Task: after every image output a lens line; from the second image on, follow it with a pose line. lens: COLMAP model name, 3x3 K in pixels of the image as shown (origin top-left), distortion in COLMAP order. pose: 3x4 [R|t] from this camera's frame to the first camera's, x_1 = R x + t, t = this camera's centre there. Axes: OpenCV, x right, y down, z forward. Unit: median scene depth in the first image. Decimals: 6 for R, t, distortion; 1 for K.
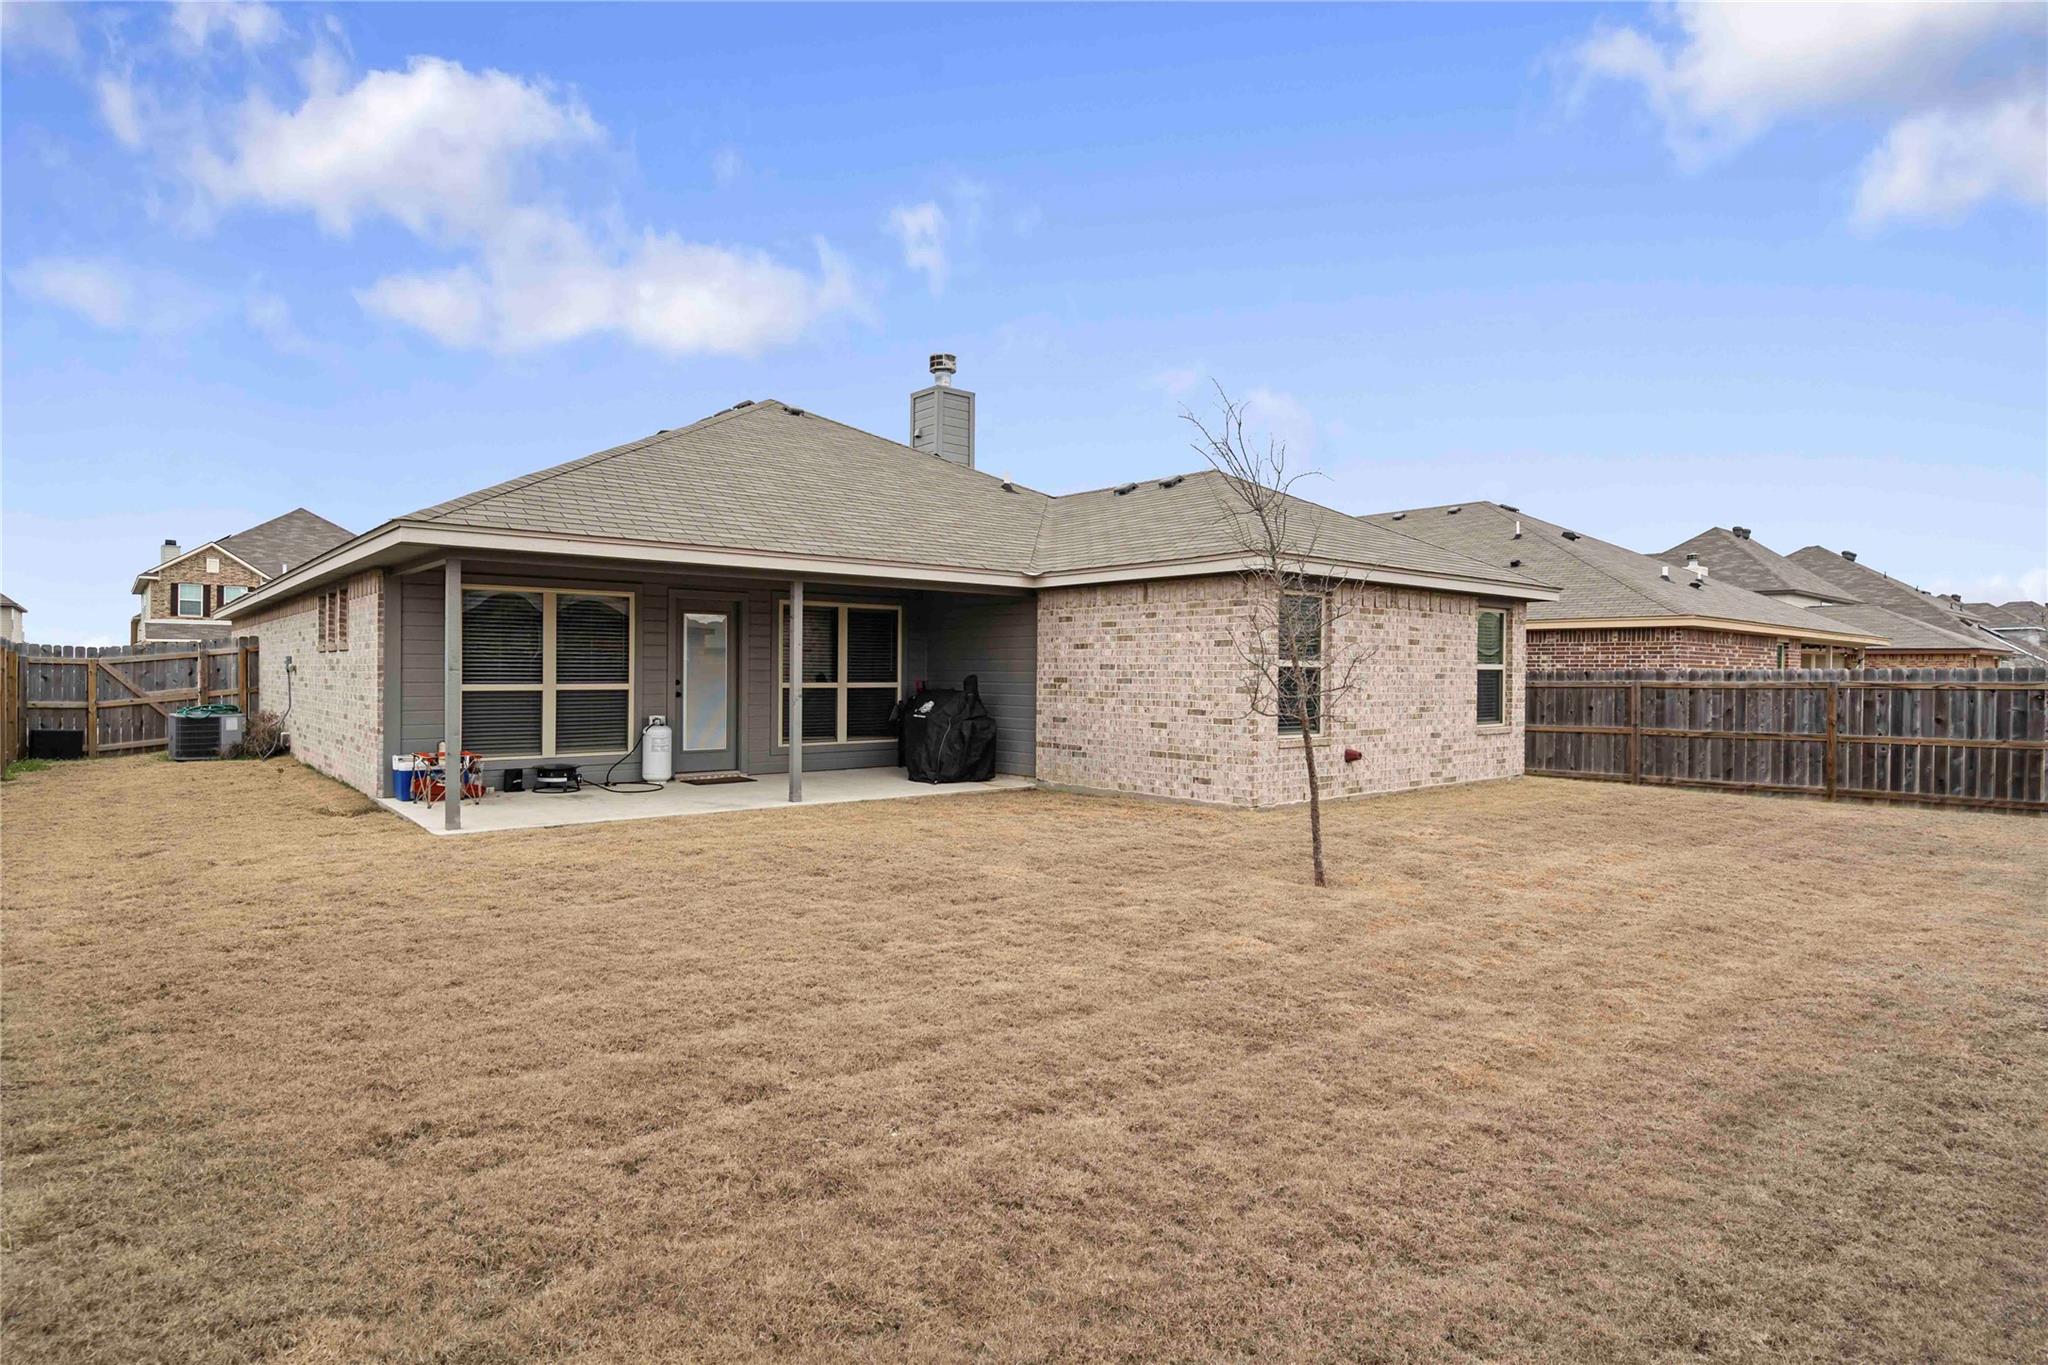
lens RADIAL K [[1074.8, 0, 1009.1], [0, 1074.8, 680.5], [0, 0, 1]] dist [0.004185, 0.001043]
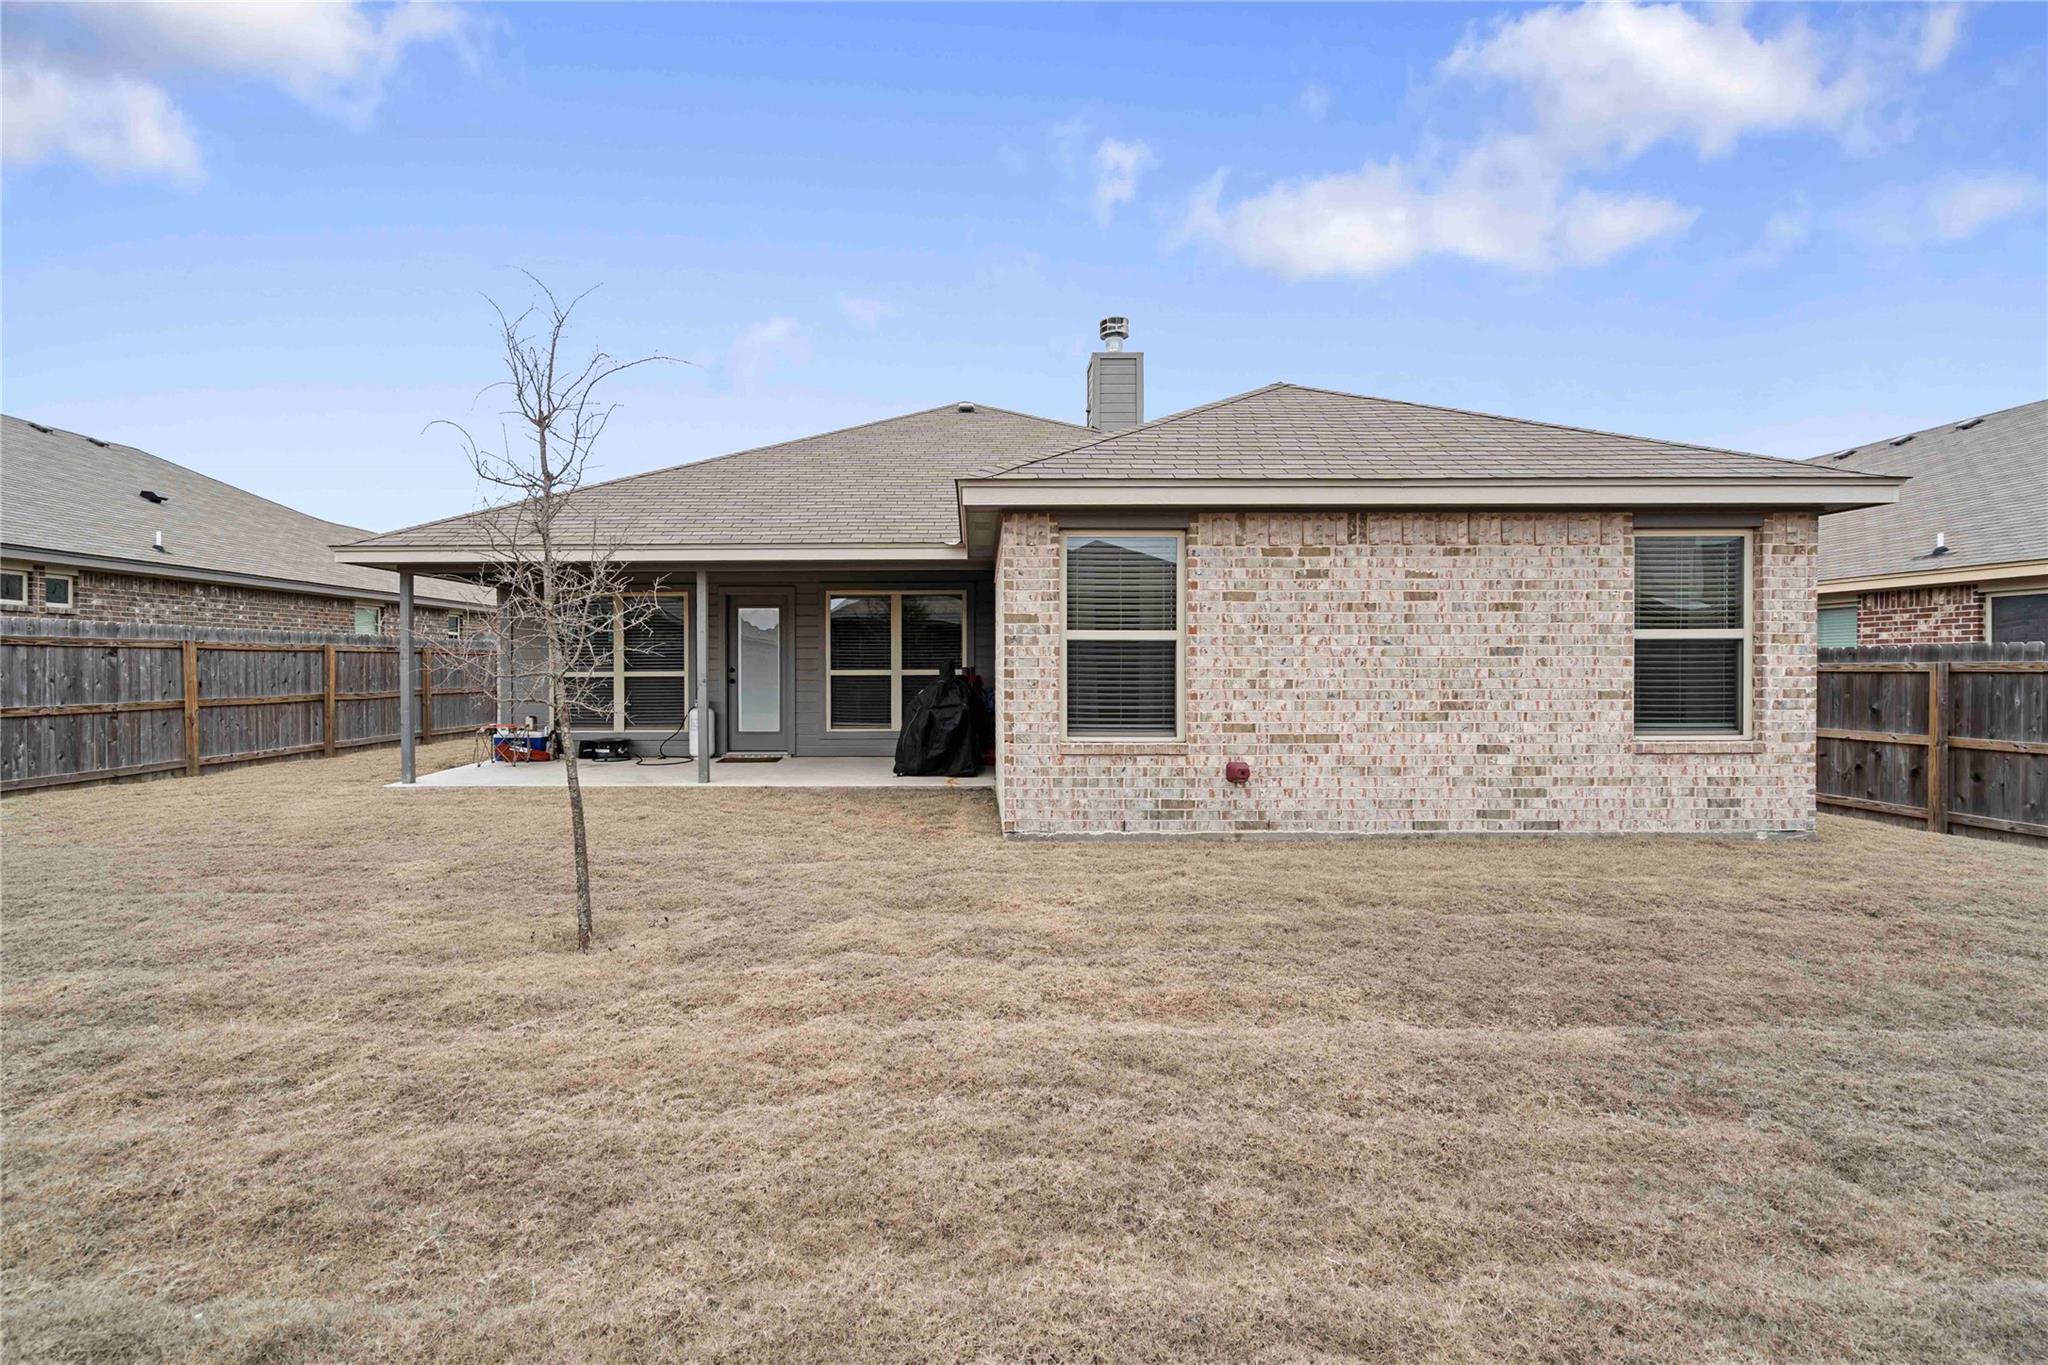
lens RADIAL K [[941.6, 0, 1023.5], [0, 941.6, 678.7], [0, 0, 1]] dist [0.009942, 0.000640]
pose [[0.769373, -0.000939, -0.638799, 0.574816], [0.003964, 0.999987, 0.003305, 0.009337], [0.638788, -0.005075, 0.769366, 0.458827]]
